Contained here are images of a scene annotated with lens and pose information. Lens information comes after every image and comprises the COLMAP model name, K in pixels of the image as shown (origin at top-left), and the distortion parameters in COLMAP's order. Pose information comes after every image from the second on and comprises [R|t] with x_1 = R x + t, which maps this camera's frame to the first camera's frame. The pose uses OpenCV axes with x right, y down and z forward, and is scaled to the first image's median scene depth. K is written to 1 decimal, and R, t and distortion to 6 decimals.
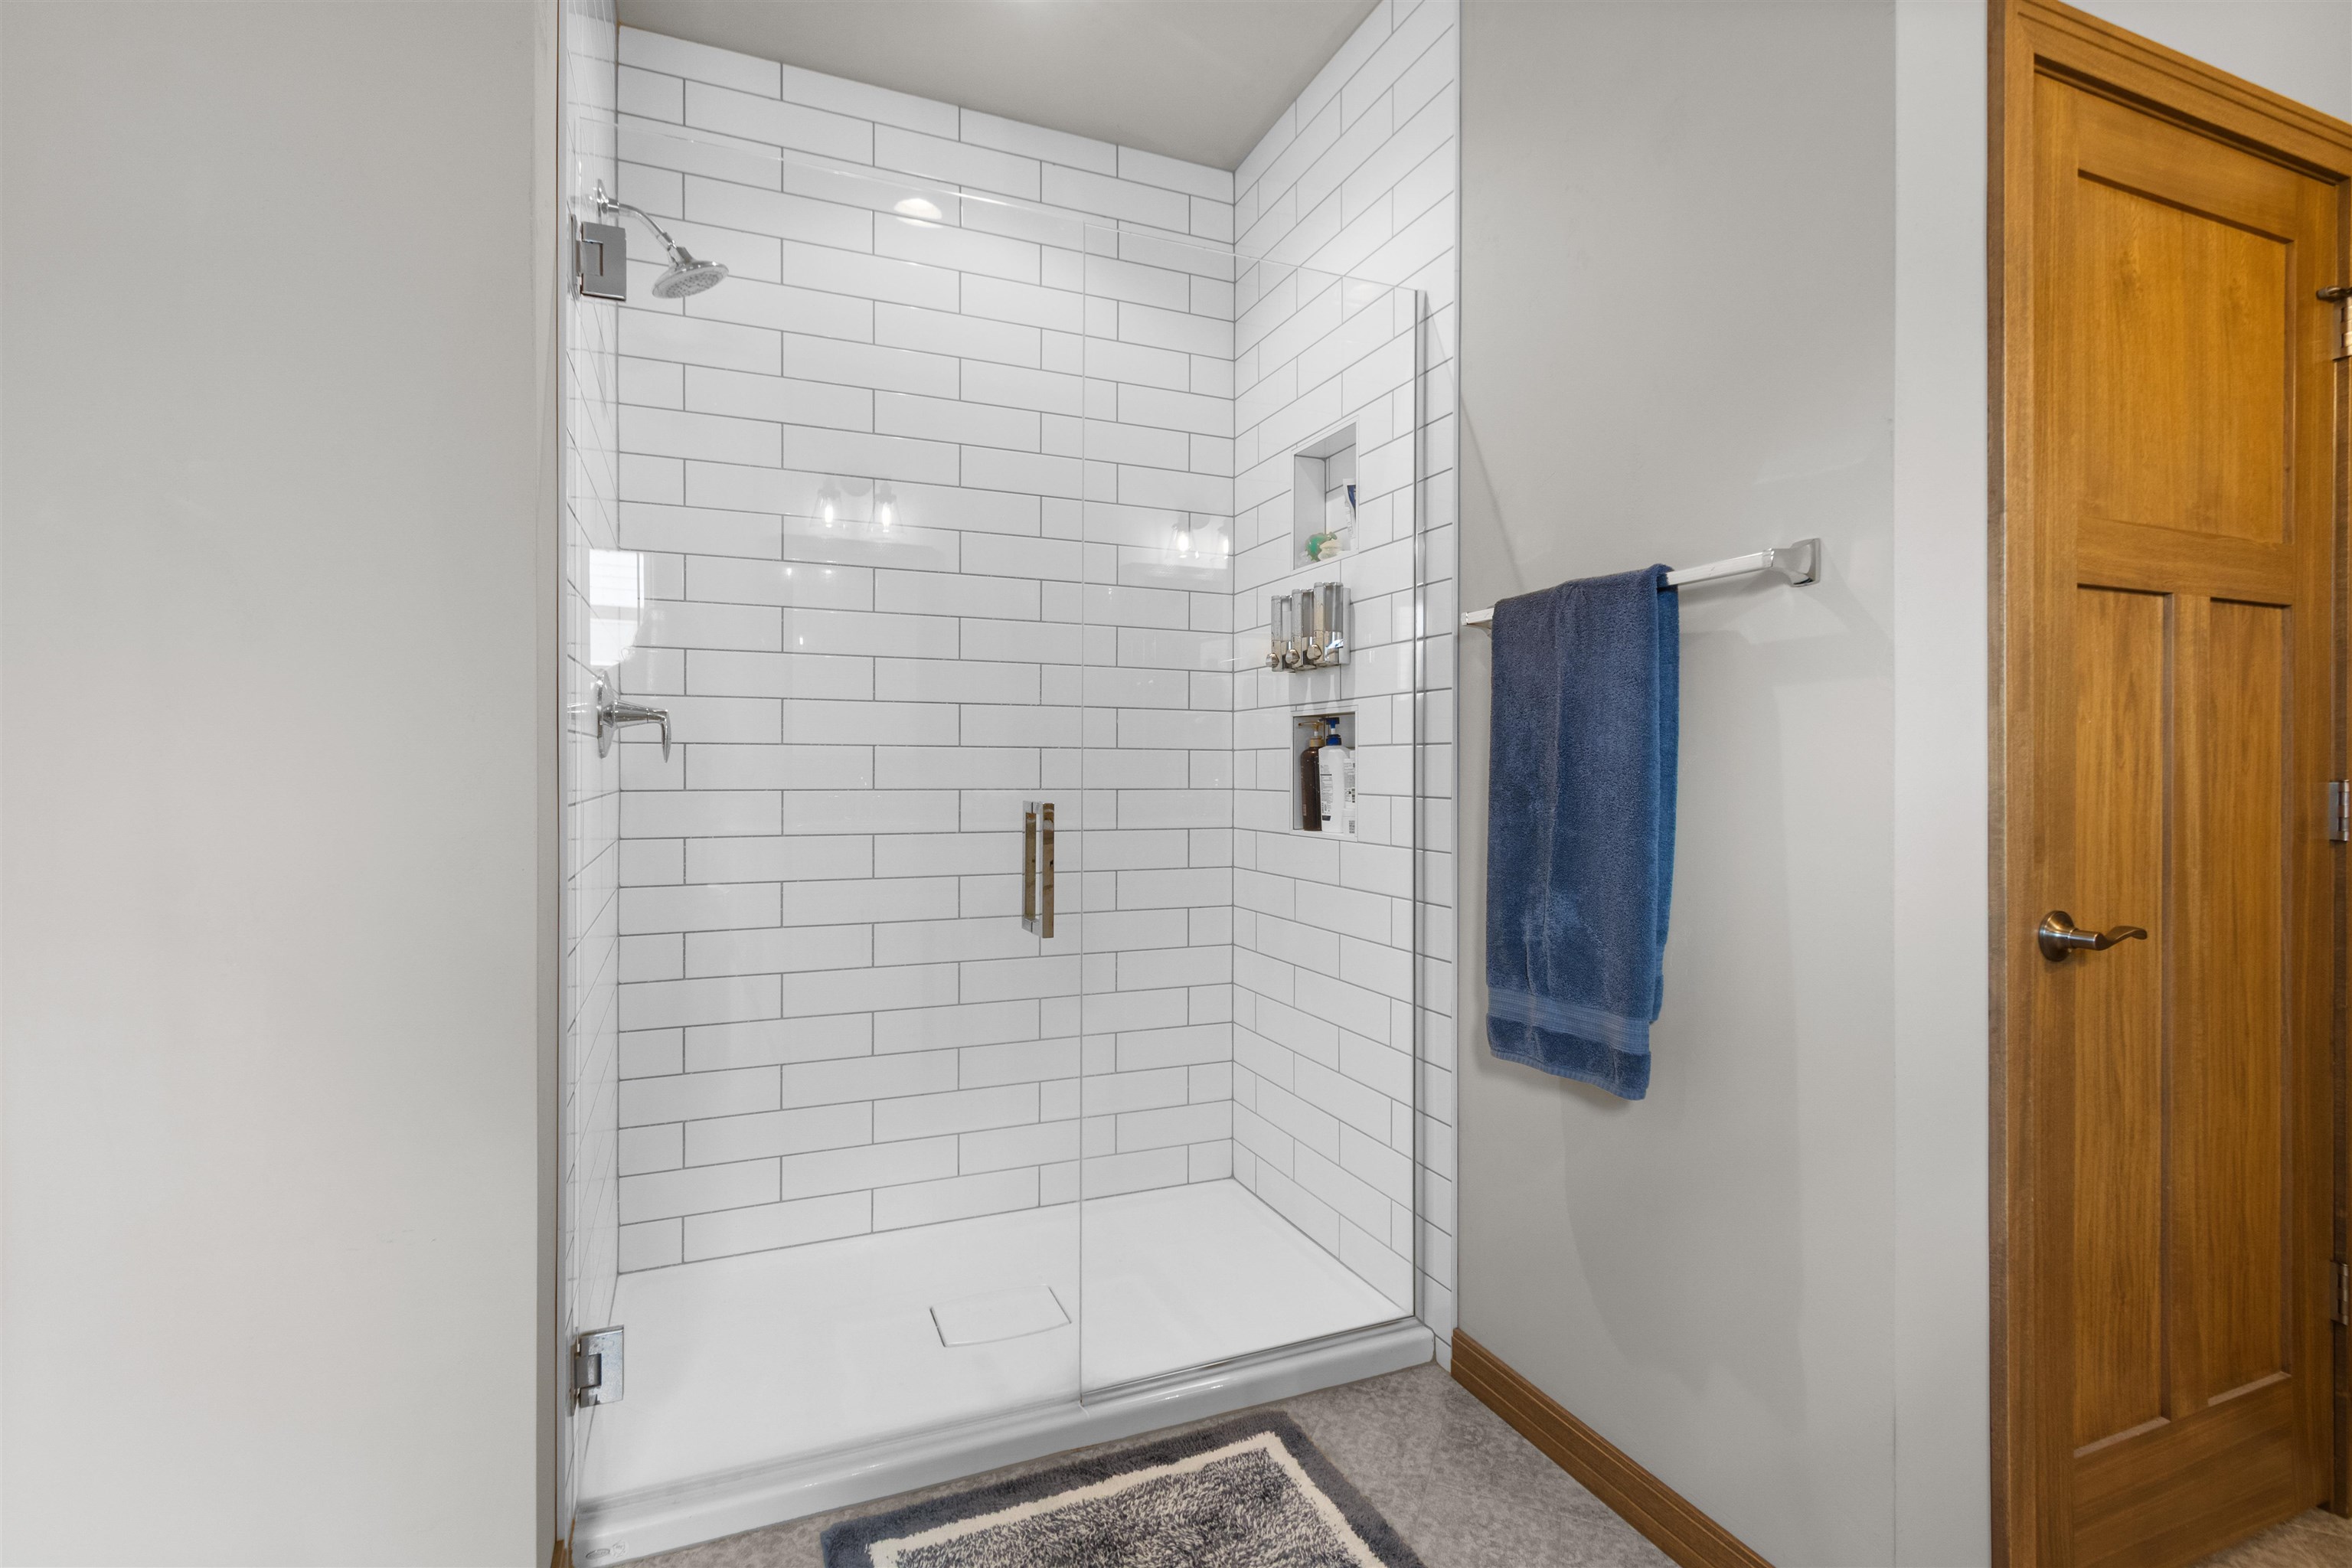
lens RADIAL K [[1087.1, 0, 1165.1], [0, 1087.1, 759.3], [0, 0, 1]] dist [0.012515, -0.000917]
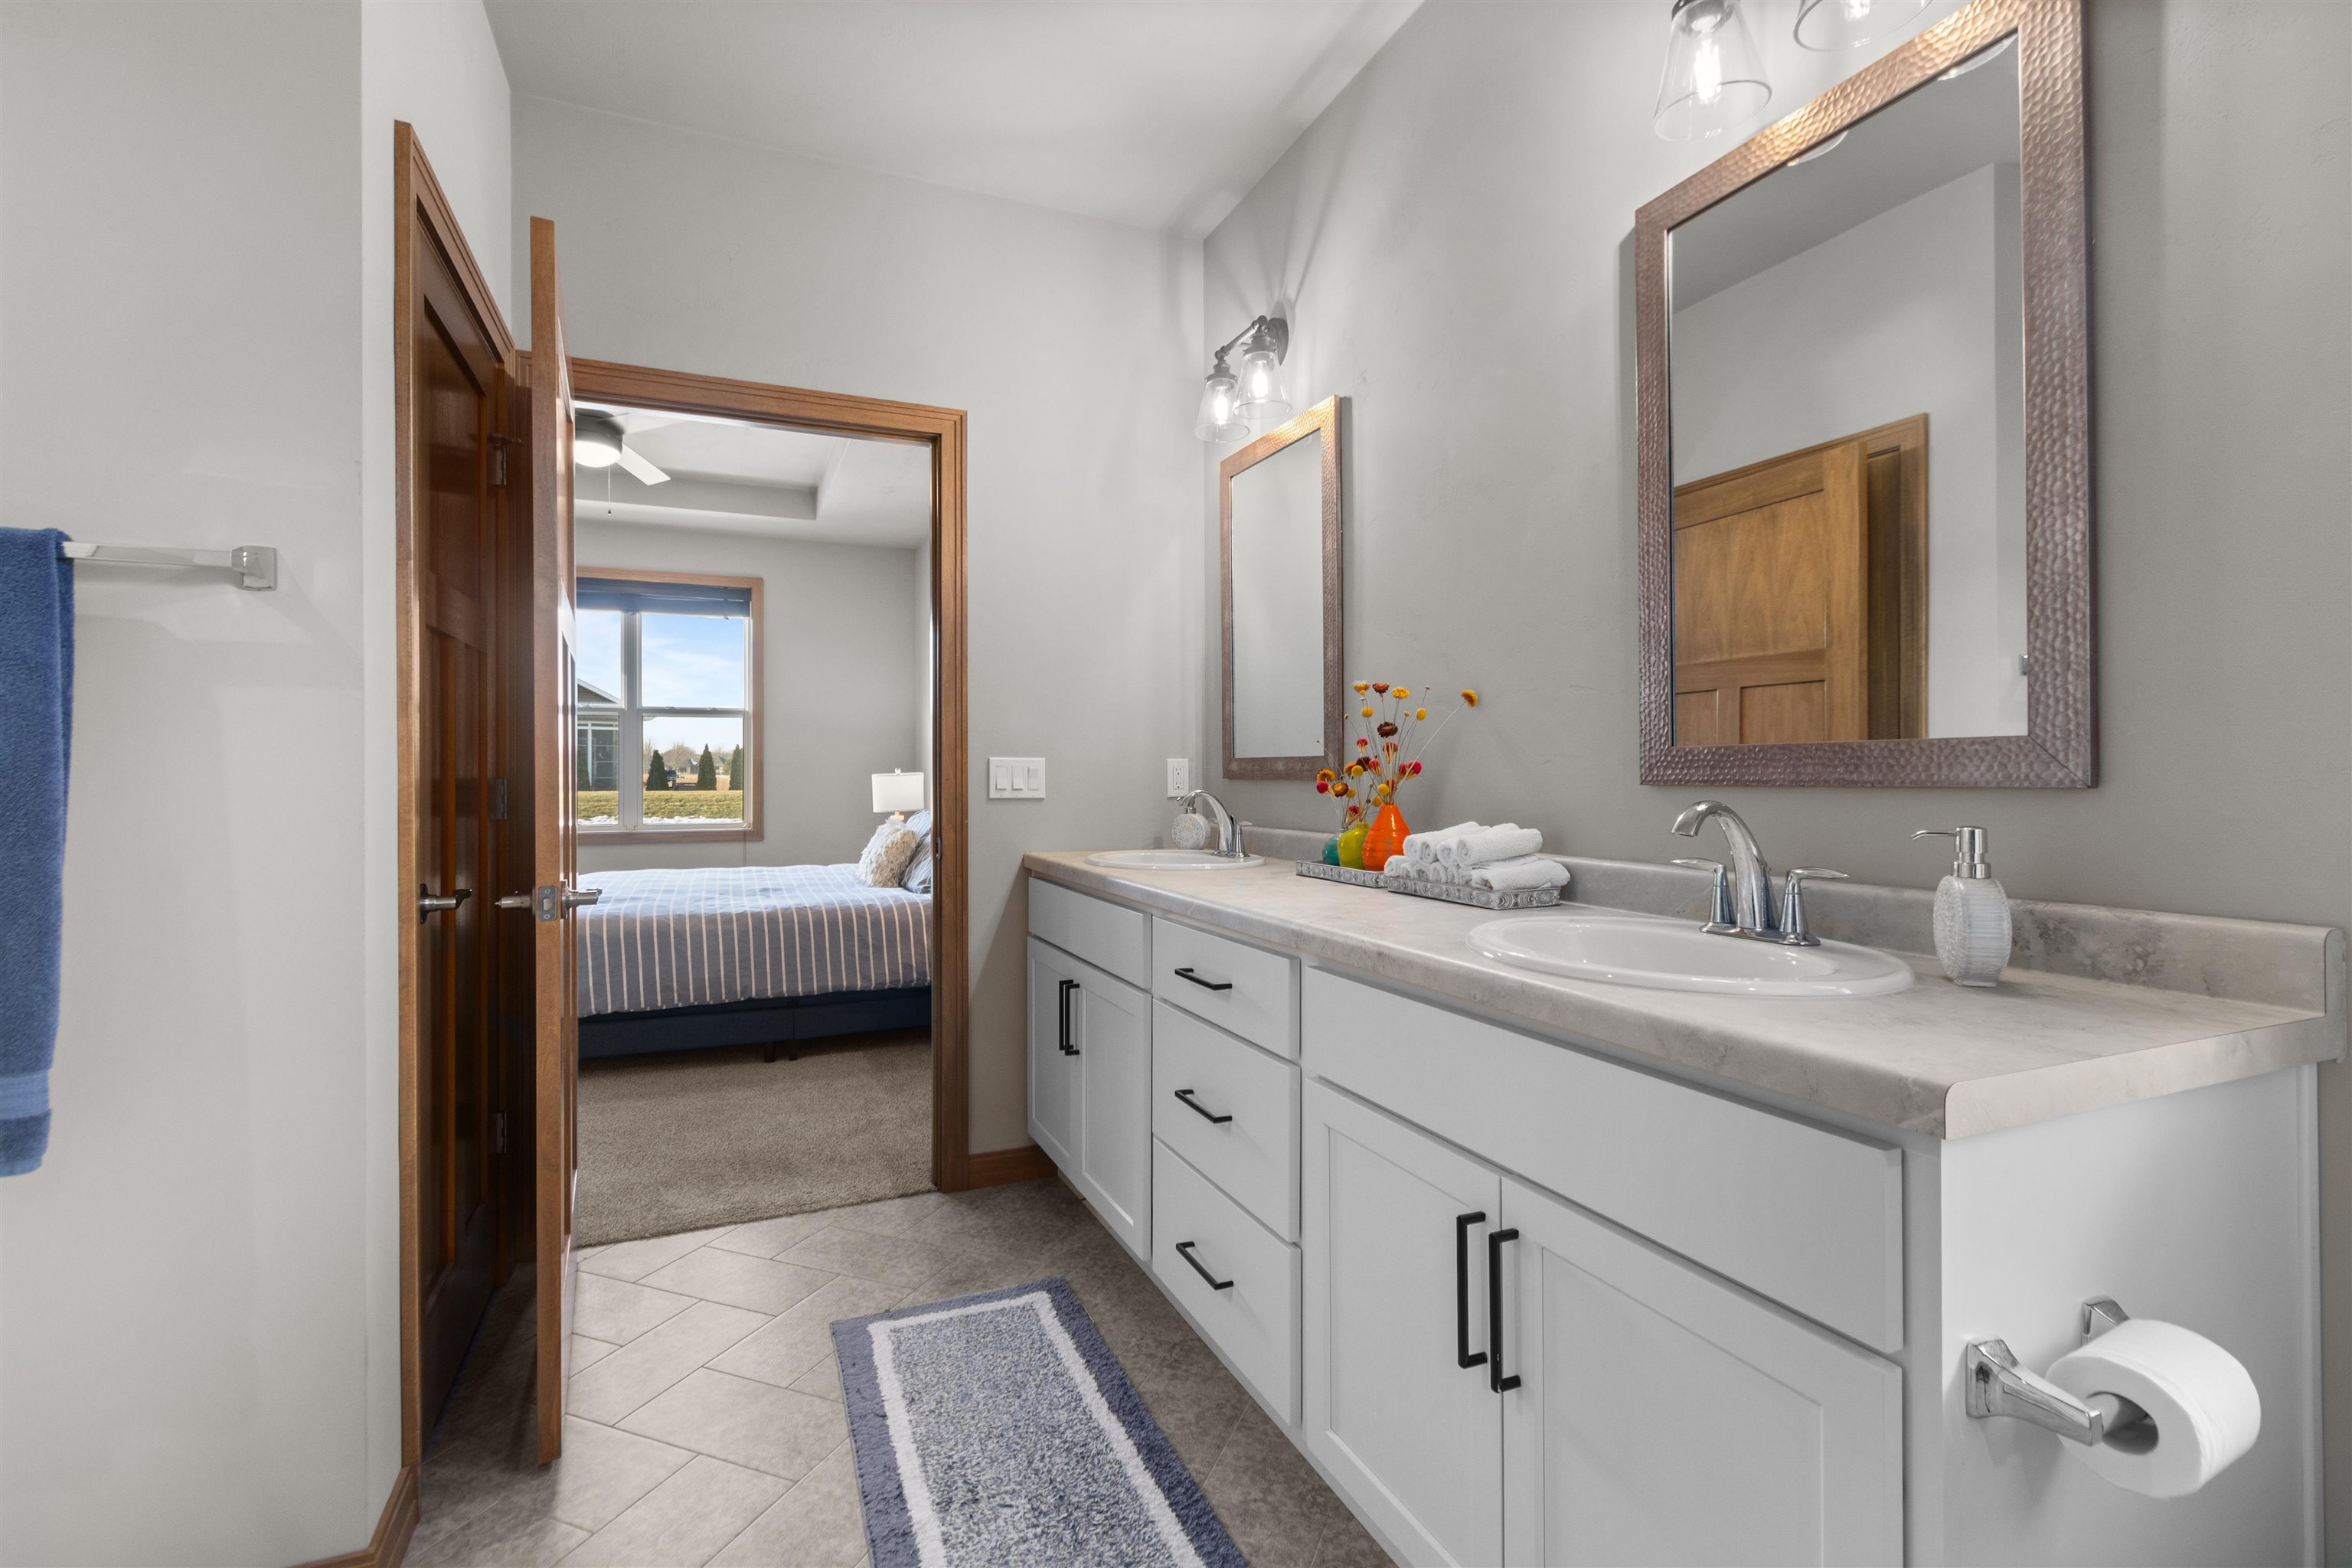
lens RADIAL K [[1087.1, 0, 1165.1], [0, 1087.1, 759.3], [0, 0, 1]] dist [0.012515, -0.000917]
pose [[-0.001334, 0.005959, 0.999981, -0.406357], [-0.003081, 0.999977, -0.005963, 0.001680], [-0.999994, -0.003089, -0.001316, 0.141896]]
